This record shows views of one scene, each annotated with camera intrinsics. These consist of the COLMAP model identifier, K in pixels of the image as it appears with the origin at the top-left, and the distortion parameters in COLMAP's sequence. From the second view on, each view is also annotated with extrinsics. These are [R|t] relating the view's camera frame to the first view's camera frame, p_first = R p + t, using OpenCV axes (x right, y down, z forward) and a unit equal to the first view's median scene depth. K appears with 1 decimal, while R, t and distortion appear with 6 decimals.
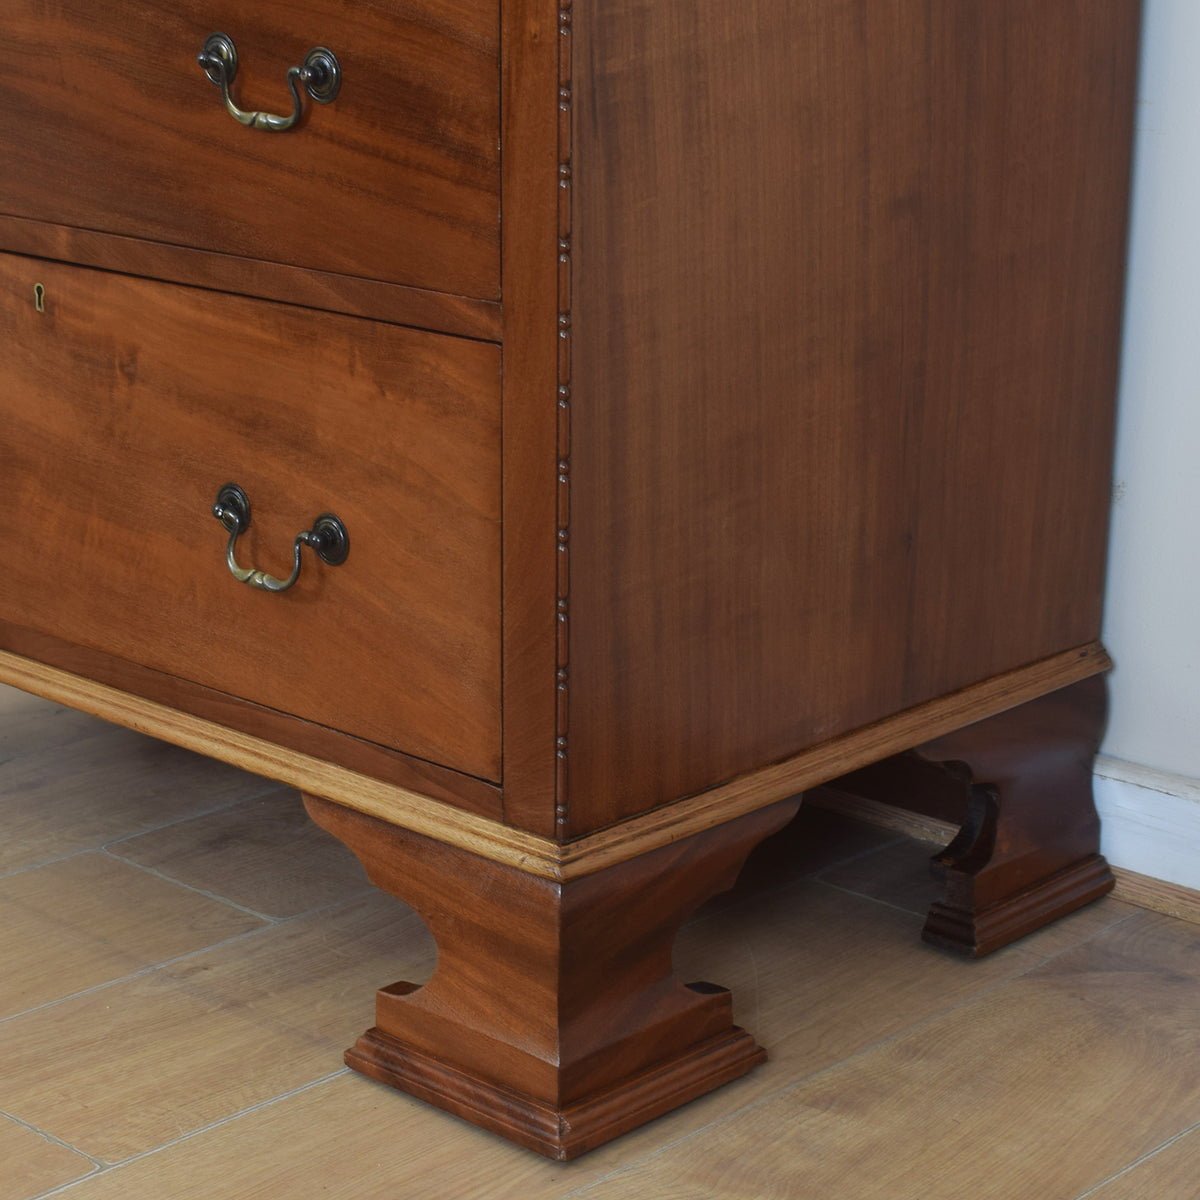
lens RADIAL K [[2893.6, 0, 567.1], [0, 2893.6, 646.6], [0, 0, 1]] dist [-0.008318, 0.000000]
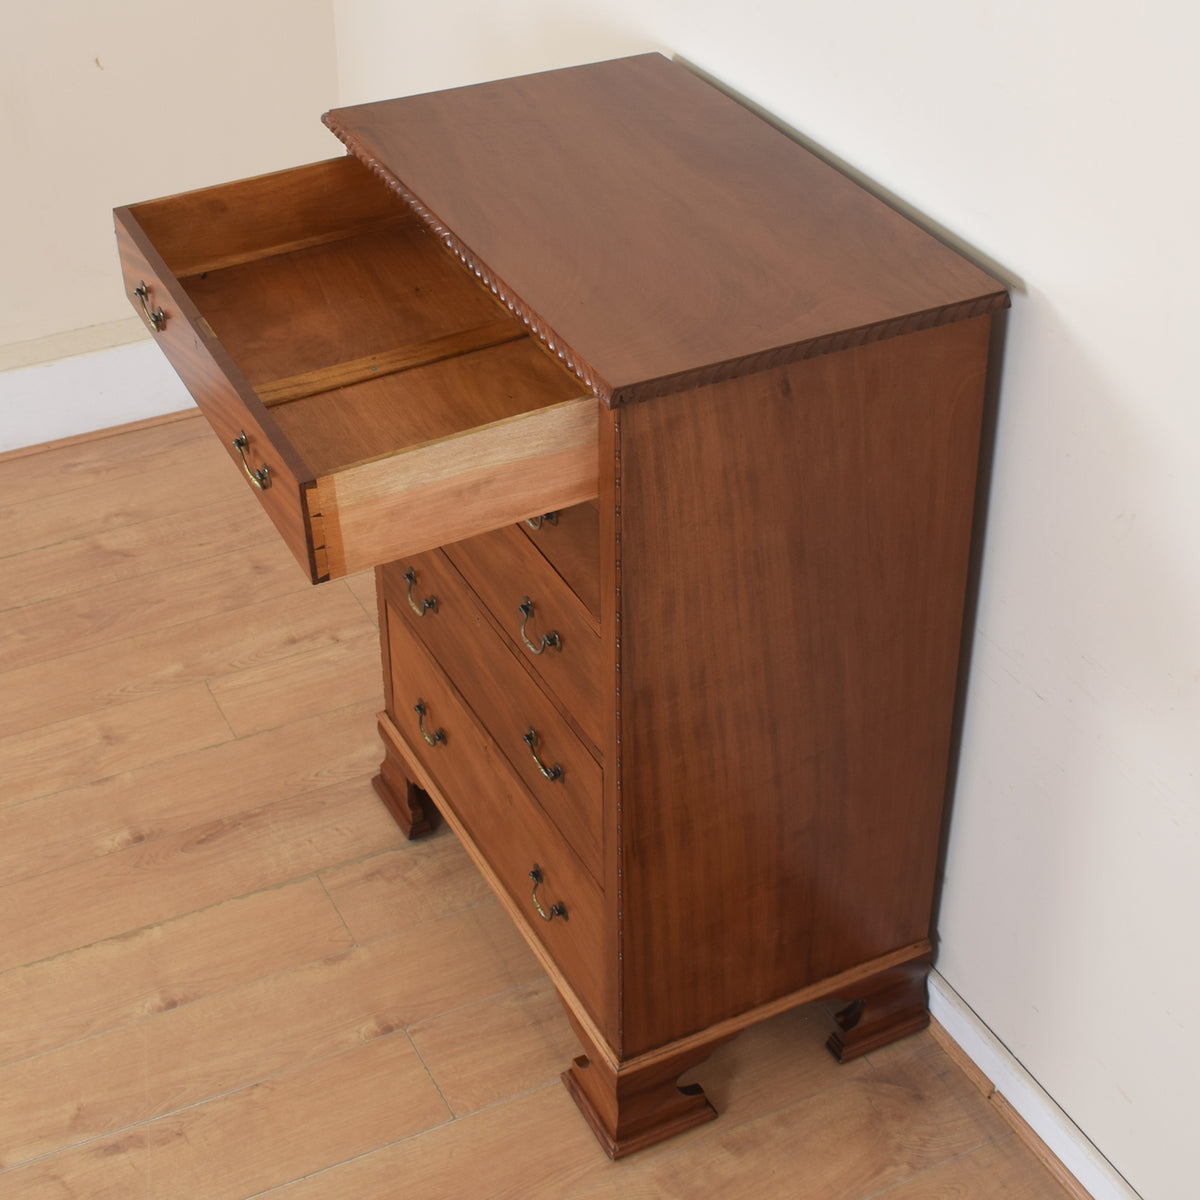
lens RADIAL K [[2058.4, 0, 632.9], [0, 2058.4, 523.4], [0, 0, 1]] dist [-0.058639, 0.000000]
pose [[0.939426, 0.180240, -0.291534, 0.442931], [-0.089679, 0.950194, 0.298478, -0.910868], [0.330812, -0.254254, 0.908801, -0.540415]]
